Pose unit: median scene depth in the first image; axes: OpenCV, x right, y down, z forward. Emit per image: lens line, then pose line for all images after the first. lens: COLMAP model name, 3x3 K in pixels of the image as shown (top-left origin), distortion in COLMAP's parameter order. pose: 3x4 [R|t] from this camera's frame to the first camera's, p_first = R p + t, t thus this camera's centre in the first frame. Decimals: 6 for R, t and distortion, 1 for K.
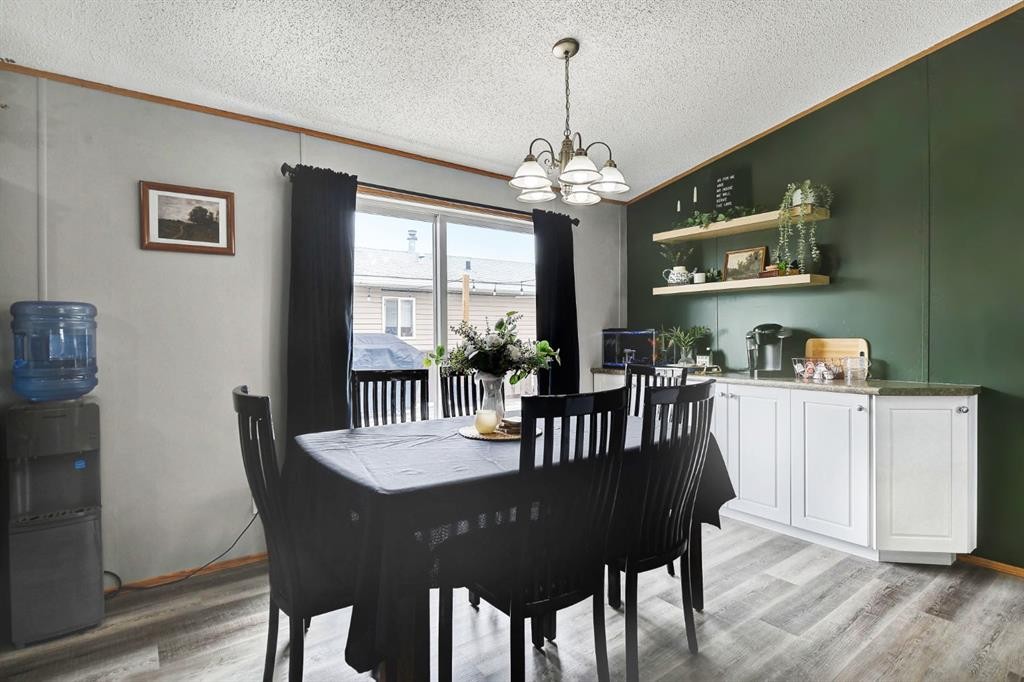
lens RADIAL K [[509.3, 0, 503.8], [0, 509.3, 340.3], [0, 0, 1]] dist [-0.005517, -0.001170]
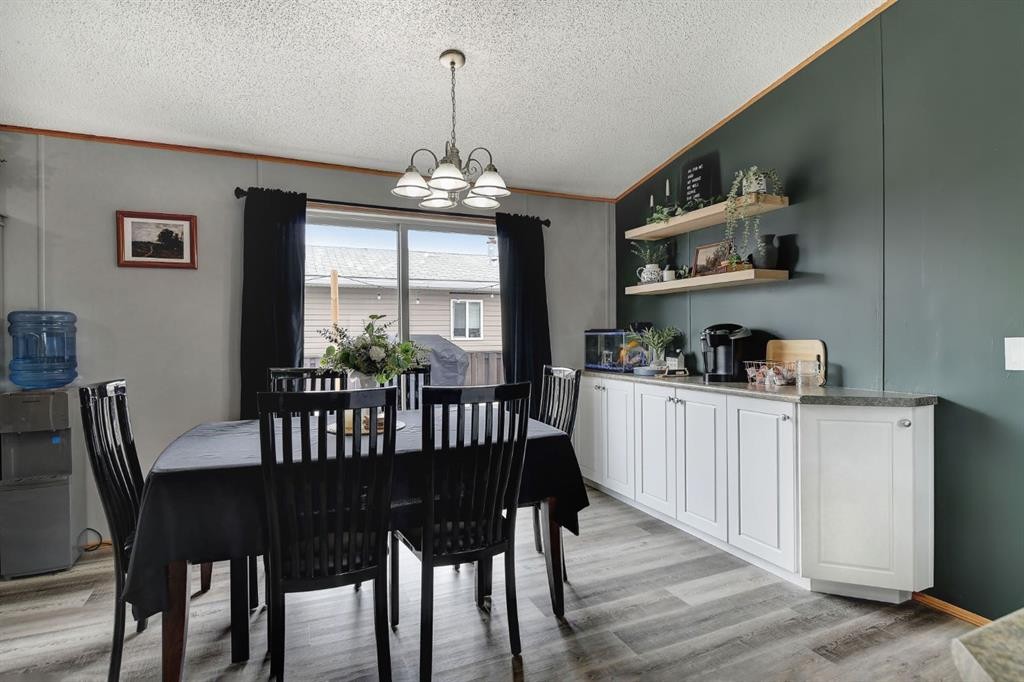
lens RADIAL K [[509.3, 0, 503.8], [0, 509.3, 340.3], [0, 0, 1]] dist [-0.005517, -0.001170]
pose [[0.975673, 0.000228, -0.219230, 0.363982], [-0.000474, 0.999999, -0.001071, -0.001627], [0.219229, 0.001149, 0.975673, 0.011611]]
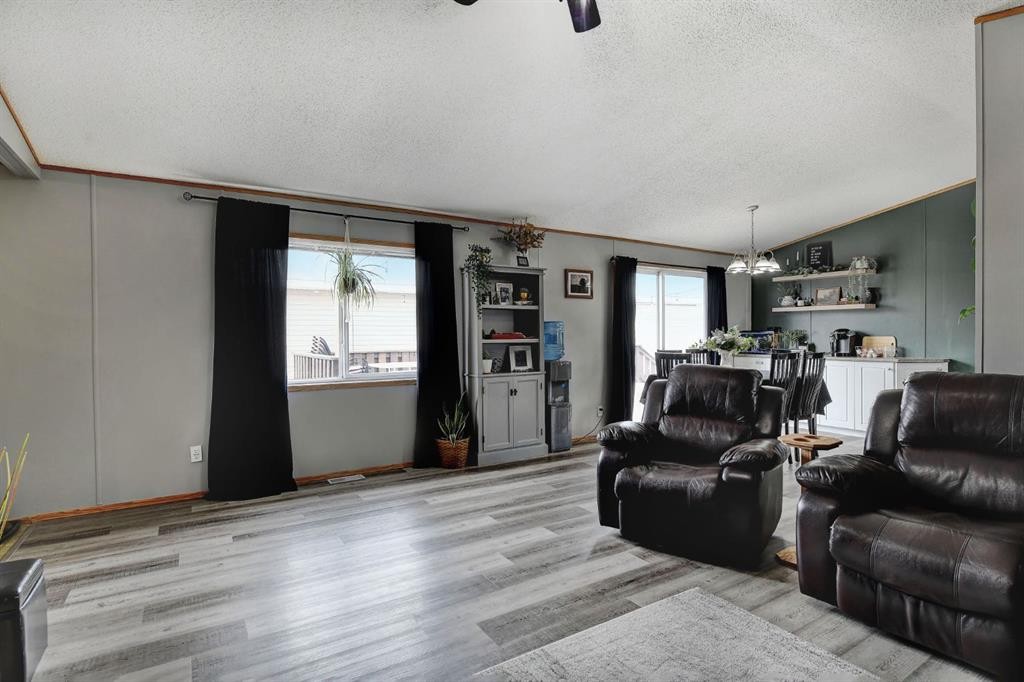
lens RADIAL K [[509.3, 0, 503.8], [0, 509.3, 340.3], [0, 0, 1]] dist [-0.005517, -0.001170]
pose [[0.996884, 0.000919, -0.078880, -0.649106], [-0.000805, 0.999999, 0.001475, 0.010236], [0.078881, -0.001407, 0.996883, -1.092168]]
